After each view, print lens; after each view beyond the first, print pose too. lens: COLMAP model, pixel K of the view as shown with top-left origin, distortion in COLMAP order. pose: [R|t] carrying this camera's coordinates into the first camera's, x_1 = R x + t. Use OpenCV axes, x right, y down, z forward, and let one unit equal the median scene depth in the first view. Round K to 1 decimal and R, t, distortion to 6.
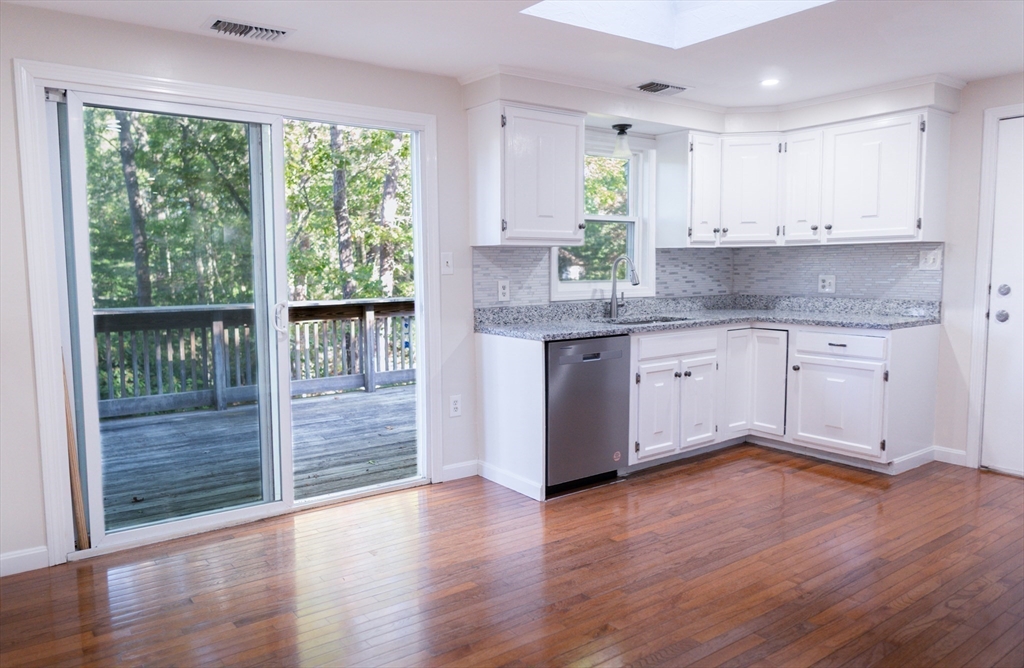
lens RADIAL K [[731.0, 0, 512.0], [0, 731.0, 334.0], [0, 0, 1]] dist [0.005288, 0.000747]
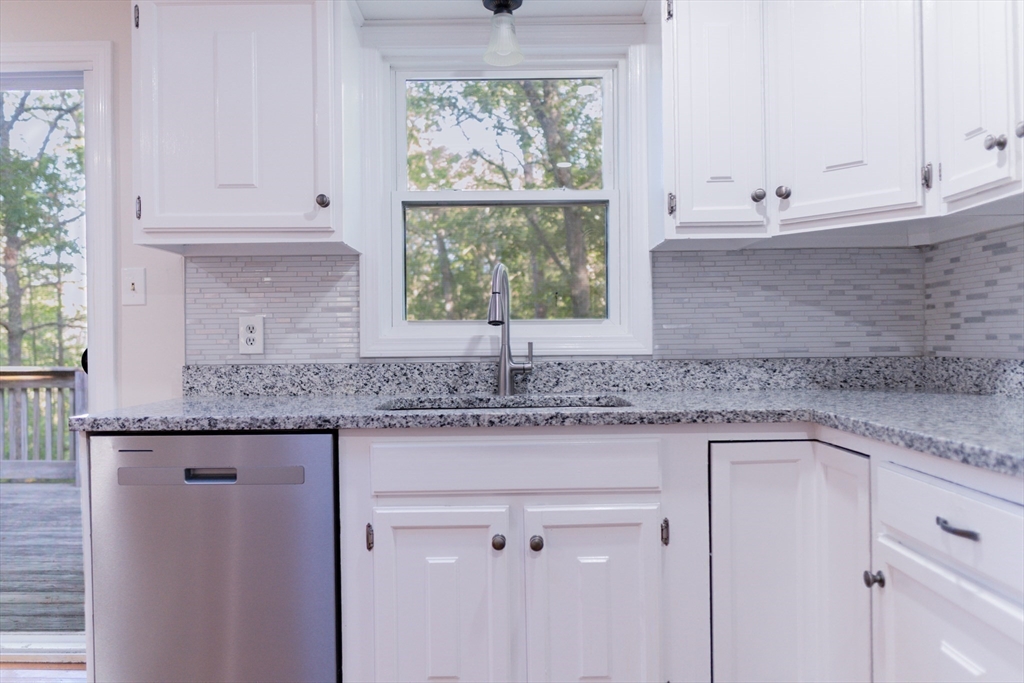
lens RADIAL K [[729.4, 0, 512.0], [0, 729.4, 341.5], [0, 0, 1]] dist [-0.001816, -0.001705]
pose [[0.793632, -0.000013, -0.608398, 0.458851], [-0.054698, 0.995949, -0.071372, -0.024673], [0.605934, 0.089921, 0.790416, 0.654552]]
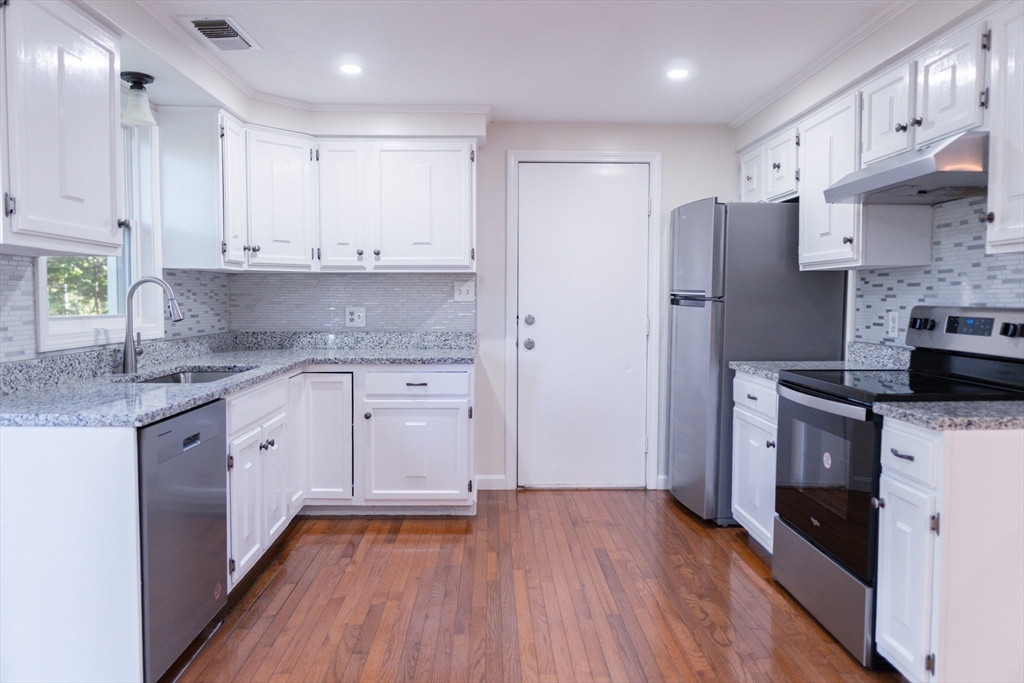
lens RADIAL K [[708.7, 0, 512.0], [0, 708.7, 341.5], [0, 0, 1]] dist [0.001570, 0.001166]
pose [[0.576340, -0.039855, 0.816238, -0.183990], [0.070235, 0.997530, -0.000885, -0.027106], [-0.814186, 0.057839, 0.577716, 0.387597]]
